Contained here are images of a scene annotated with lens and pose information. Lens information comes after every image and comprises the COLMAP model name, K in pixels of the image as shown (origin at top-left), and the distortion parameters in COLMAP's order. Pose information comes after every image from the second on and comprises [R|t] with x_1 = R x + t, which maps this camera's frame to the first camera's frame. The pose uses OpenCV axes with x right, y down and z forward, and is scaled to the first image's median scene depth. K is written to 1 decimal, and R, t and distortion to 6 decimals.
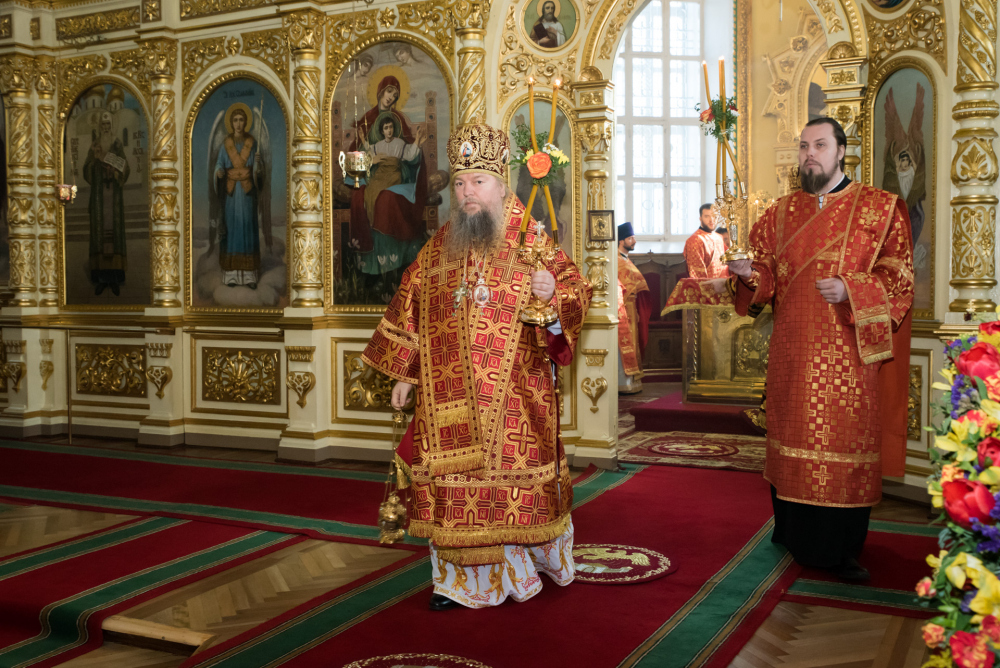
lens RADIAL K [[1038.9, 0, 467.6], [0, 1038.9, 326.3], [0, 0, 1]] dist [-0.051926, 0.140944]
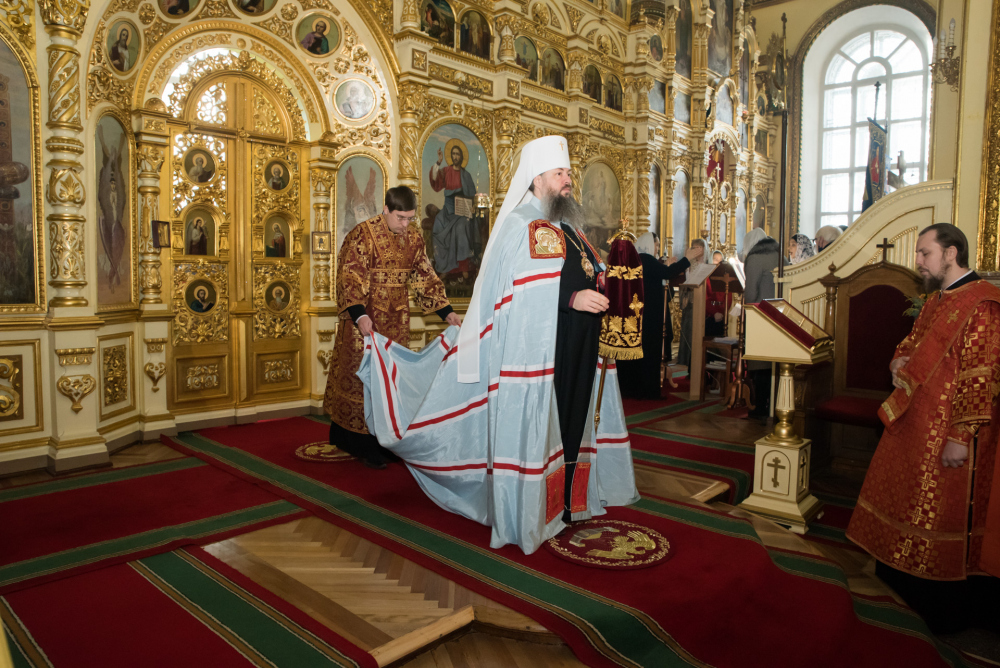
lens RADIAL K [[678.4, 0, 502.1], [0, 678.4, 327.5], [0, 0, 1]] dist [-0.135684, 0.094631]
pose [[0.254318, -0.054355, 0.965592, -0.501816], [0.022839, 0.998478, 0.050190, -0.018840], [-0.966851, 0.009289, 0.255172, 0.425911]]
